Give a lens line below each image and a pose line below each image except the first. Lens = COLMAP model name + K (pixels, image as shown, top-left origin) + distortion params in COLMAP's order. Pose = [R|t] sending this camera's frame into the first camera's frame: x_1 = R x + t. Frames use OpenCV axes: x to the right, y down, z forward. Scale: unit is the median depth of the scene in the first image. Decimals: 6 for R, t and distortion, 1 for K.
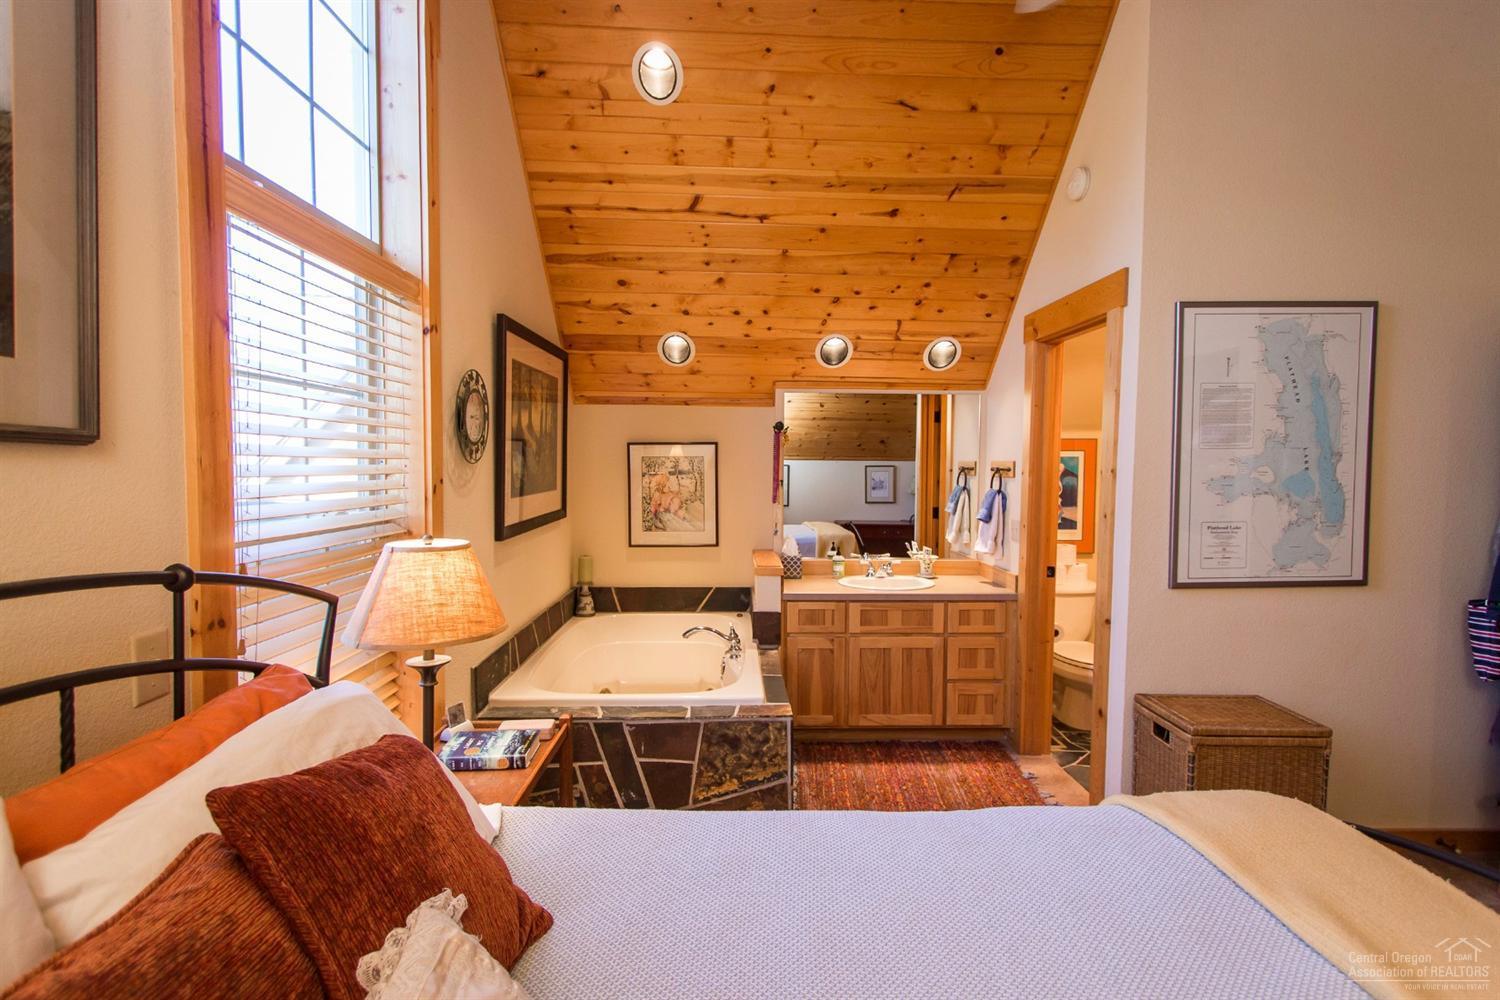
lens RADIAL K [[712.8, 0, 758.8], [0, 712.8, 496.2], [0, 0, 1]] dist [0.010062, -0.002813]
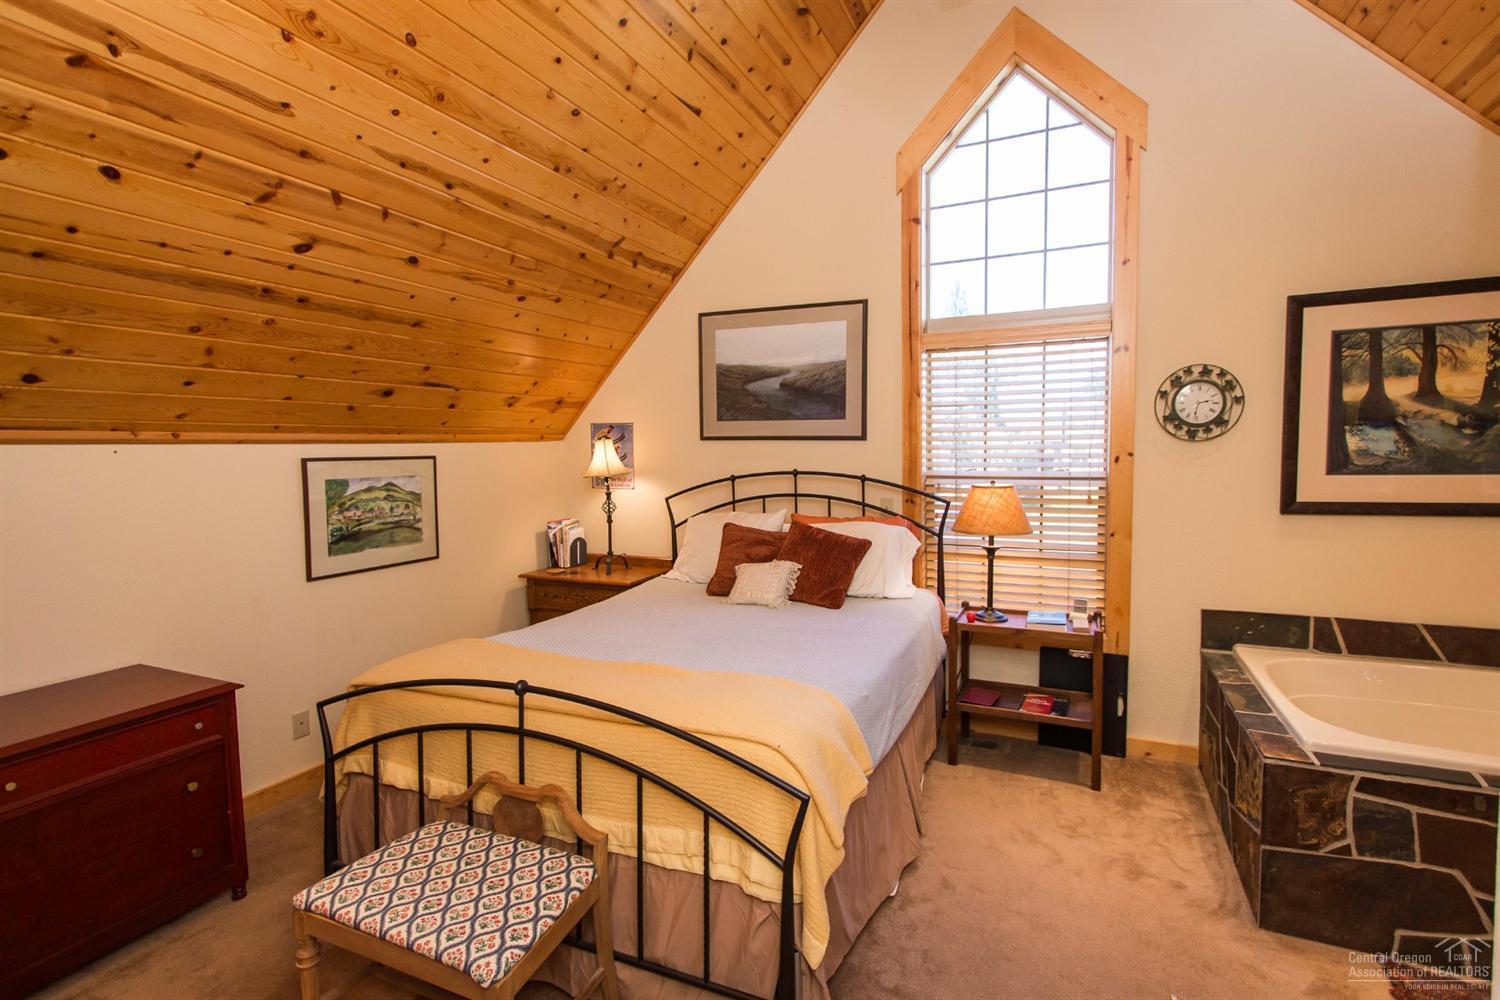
lens RADIAL K [[712.8, 0, 753.3], [0, 712.8, 494.0], [0, 0, 1]] dist [0.010062, -0.002813]
pose [[-0.450801, 0.059323, -0.890651, 0.770246], [-0.030717, 0.996167, 0.081898, -0.023961], [0.892096, 0.064278, -0.447251, 0.643895]]
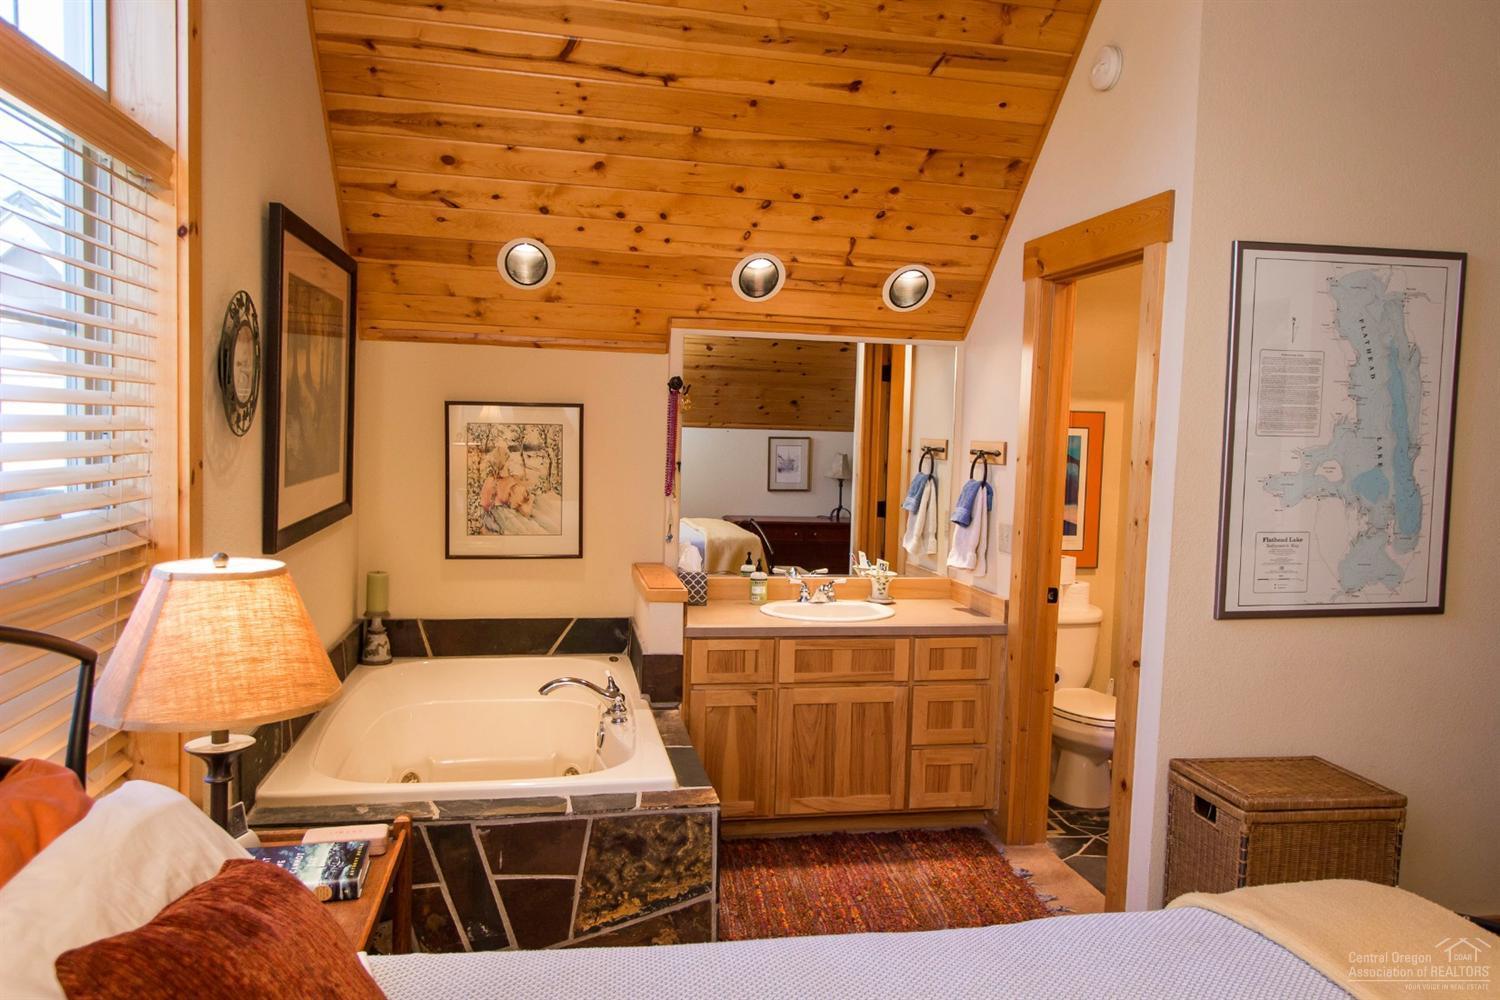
lens RADIAL K [[1057.3, 0, 762.5], [0, 1057.3, 497.1], [0, 0, 1]] dist [0.013117, -0.006302]
pose [[0.986194, 0.011515, 0.165196, -0.067408], [-0.014940, 0.999698, 0.019504, -0.011935], [-0.164922, -0.021703, 0.986068, -0.020299]]
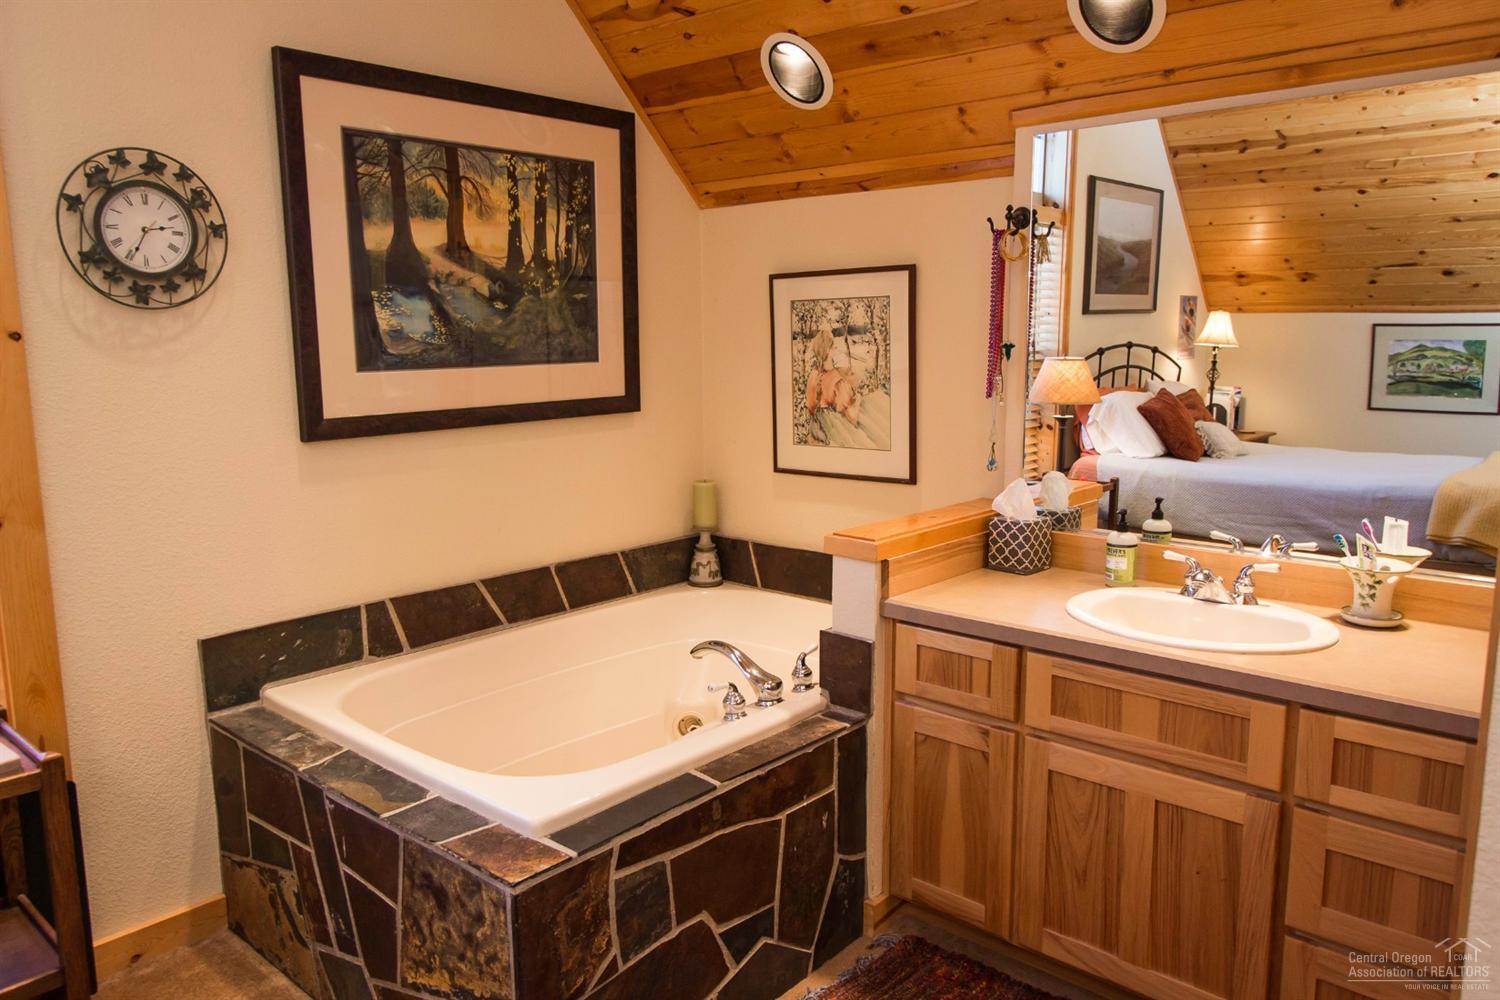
lens RADIAL K [[1057.3, 0, 770.2], [0, 1057.3, 498.8], [0, 0, 1]] dist [0.013117, -0.006302]
pose [[0.728837, 0.095030, -0.678060, 0.443451], [-0.021407, 0.993000, 0.116159, -0.001466], [0.684352, -0.070146, 0.725770, 0.510856]]
